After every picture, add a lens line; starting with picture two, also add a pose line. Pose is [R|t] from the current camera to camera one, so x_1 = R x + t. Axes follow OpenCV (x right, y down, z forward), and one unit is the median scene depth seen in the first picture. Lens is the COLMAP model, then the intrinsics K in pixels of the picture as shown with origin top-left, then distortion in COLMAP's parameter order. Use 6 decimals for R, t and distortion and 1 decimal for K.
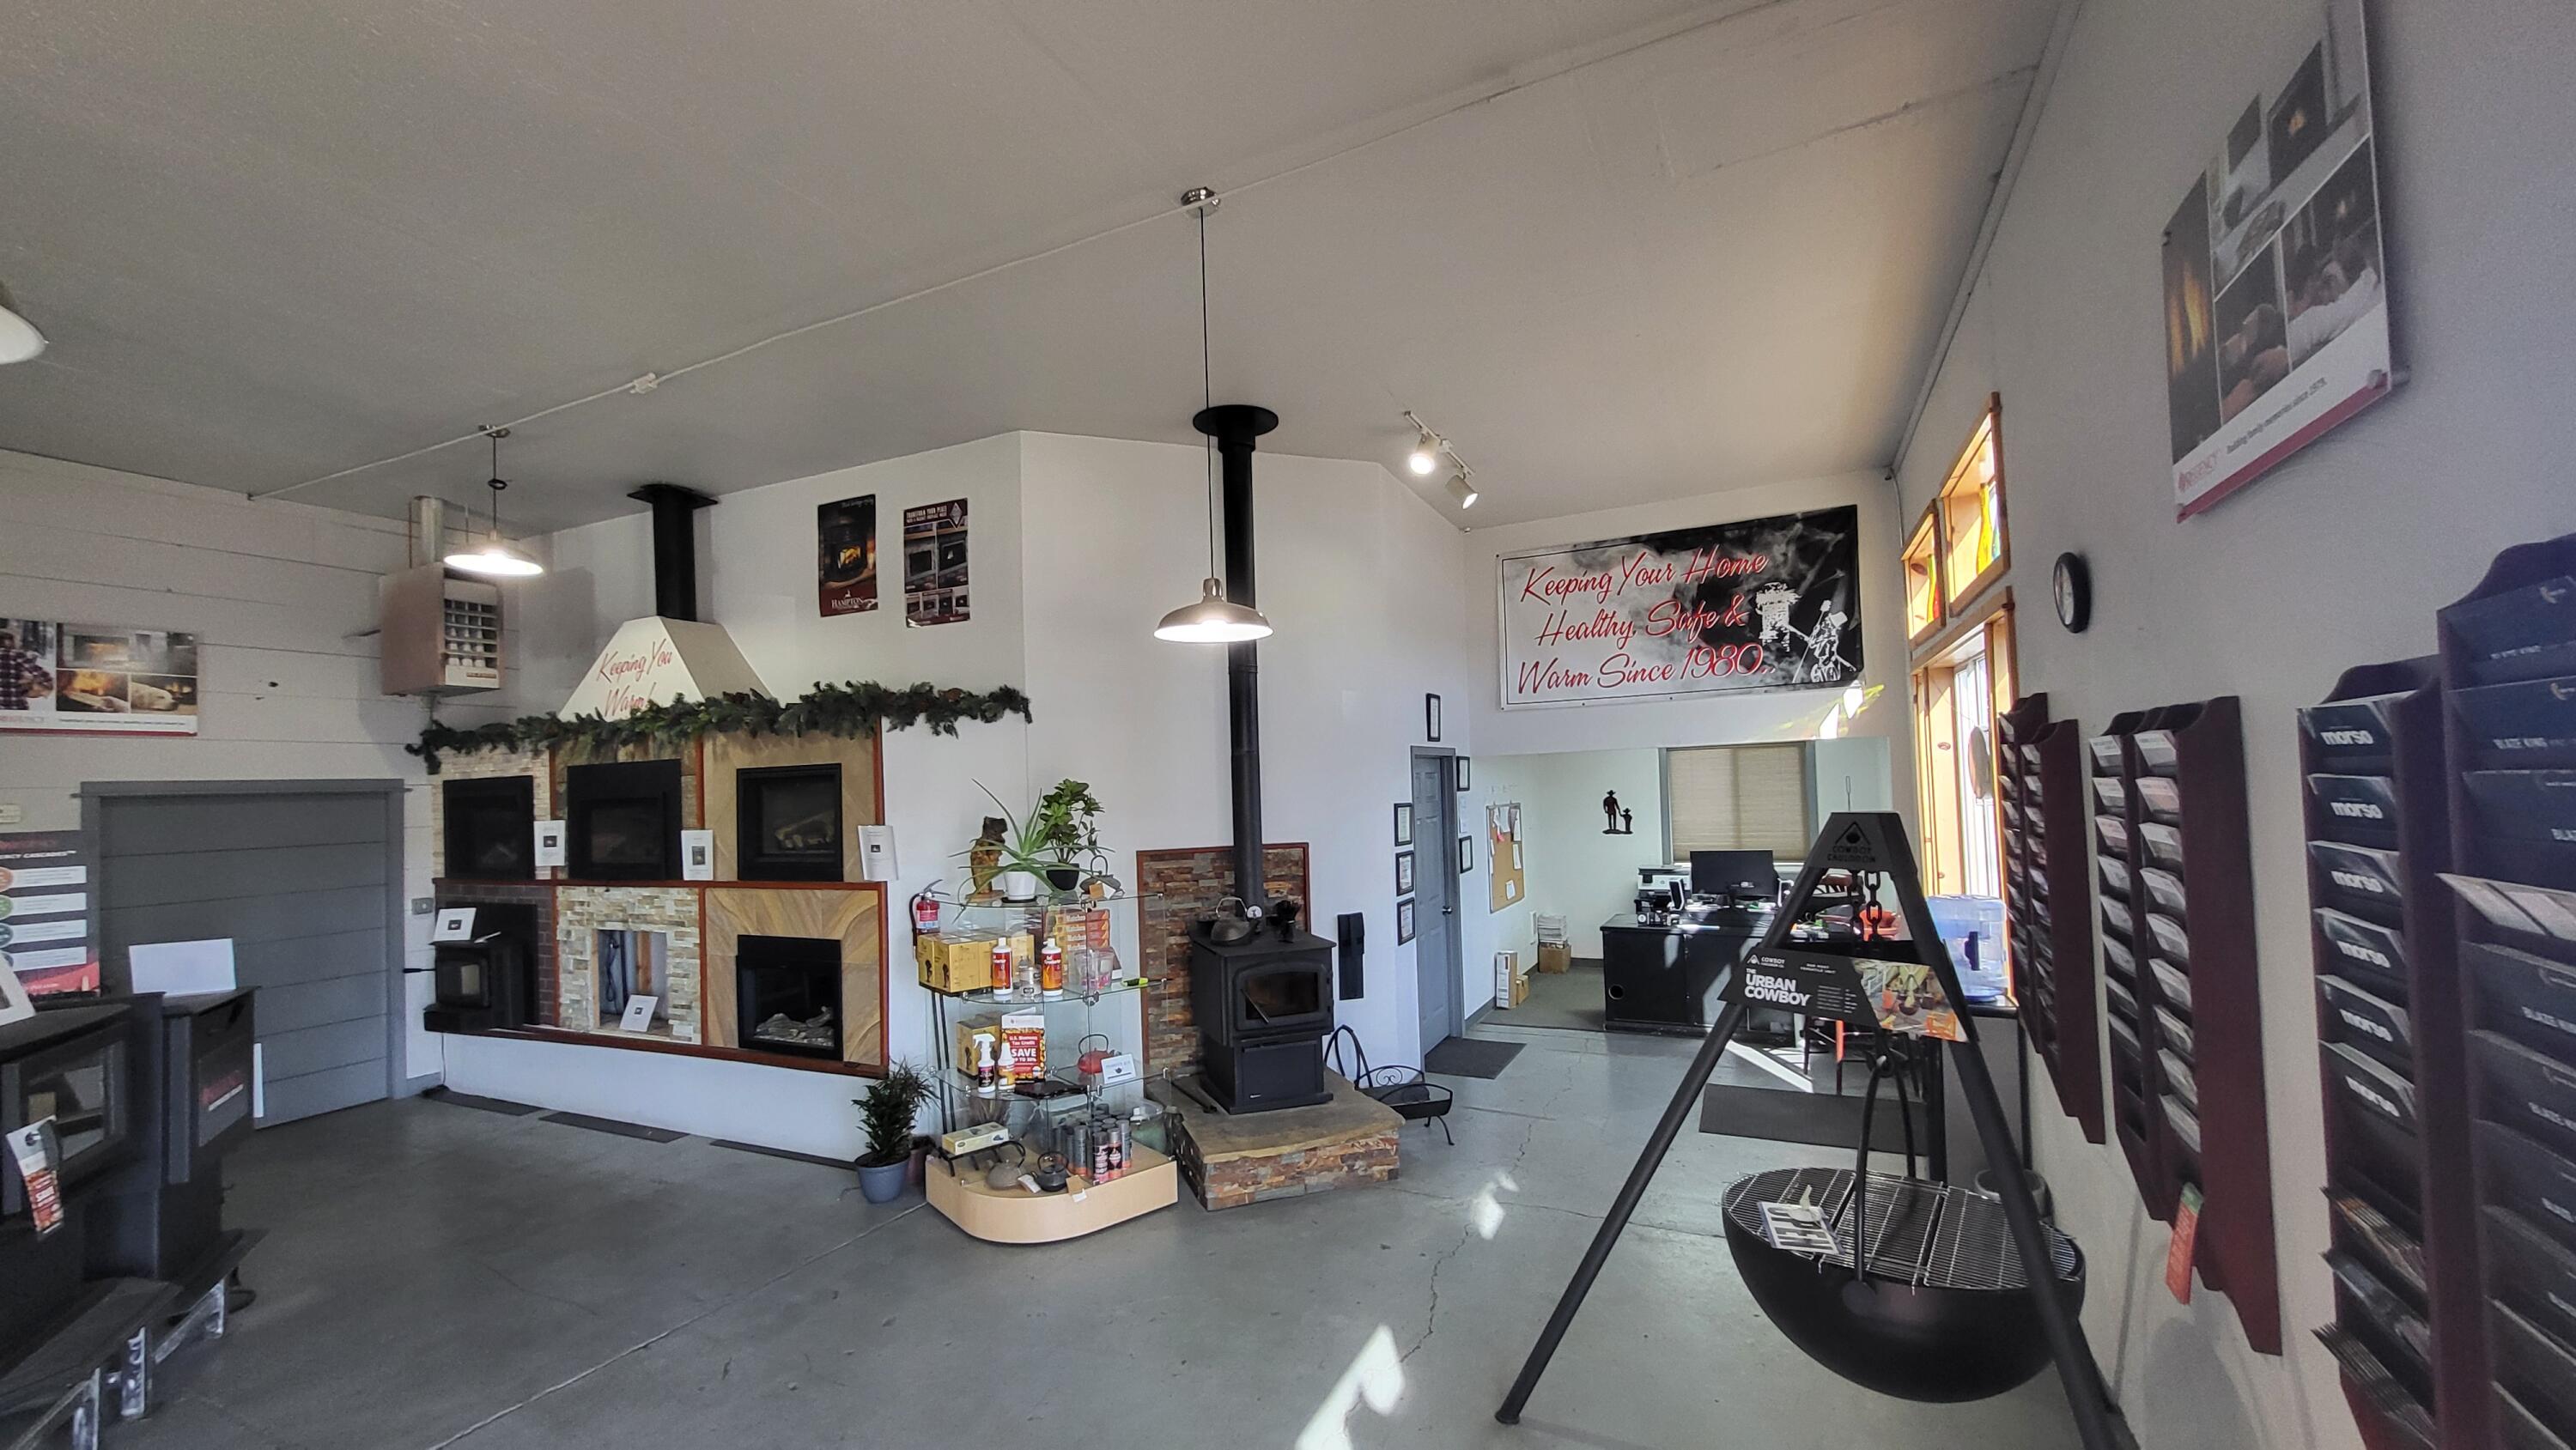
lens RADIAL K [[1016.7, 0, 1278.1], [0, 1016.7, 758.2], [0, 0, 1]] dist [0.002940, -0.000105]
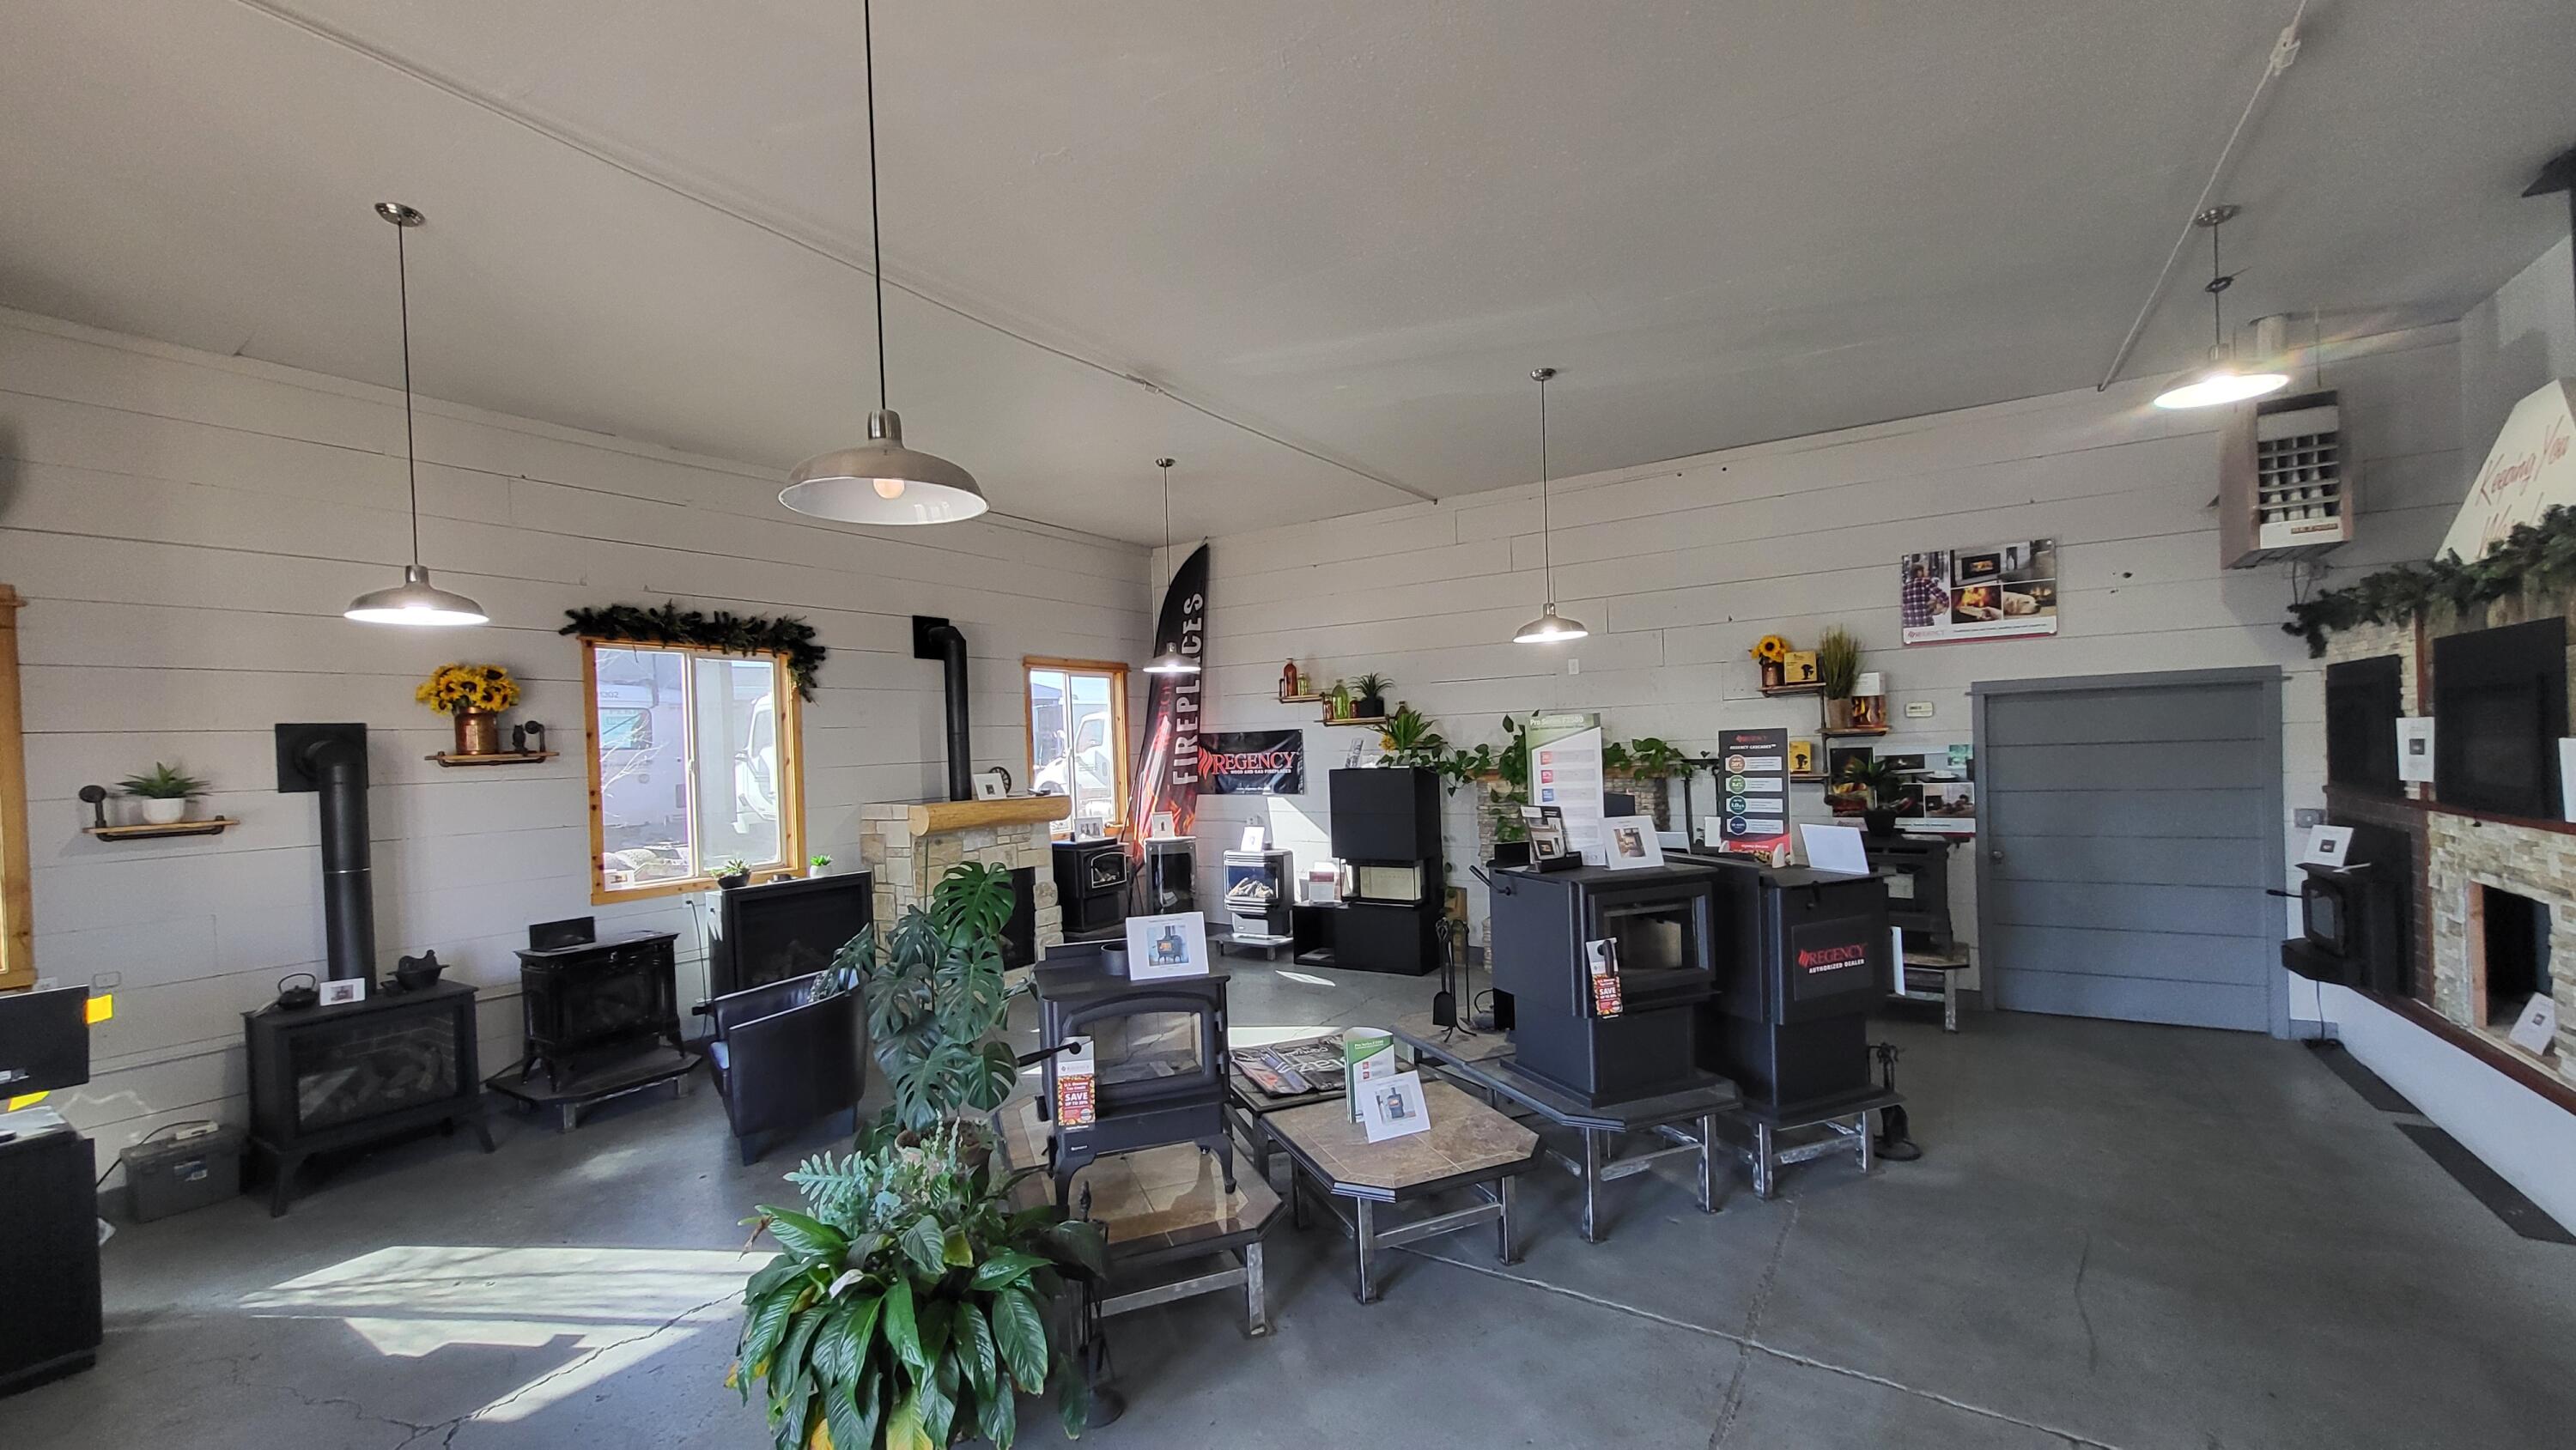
lens RADIAL K [[1016.7, 0, 1278.1], [0, 1016.7, 758.2], [0, 0, 1]] dist [0.002940, -0.000105]
pose [[-0.124405, 0.048994, -0.991021, 0.151111], [0.064943, 0.997041, 0.041140, 0.015666], [0.990104, -0.059242, -0.127219, 0.527706]]
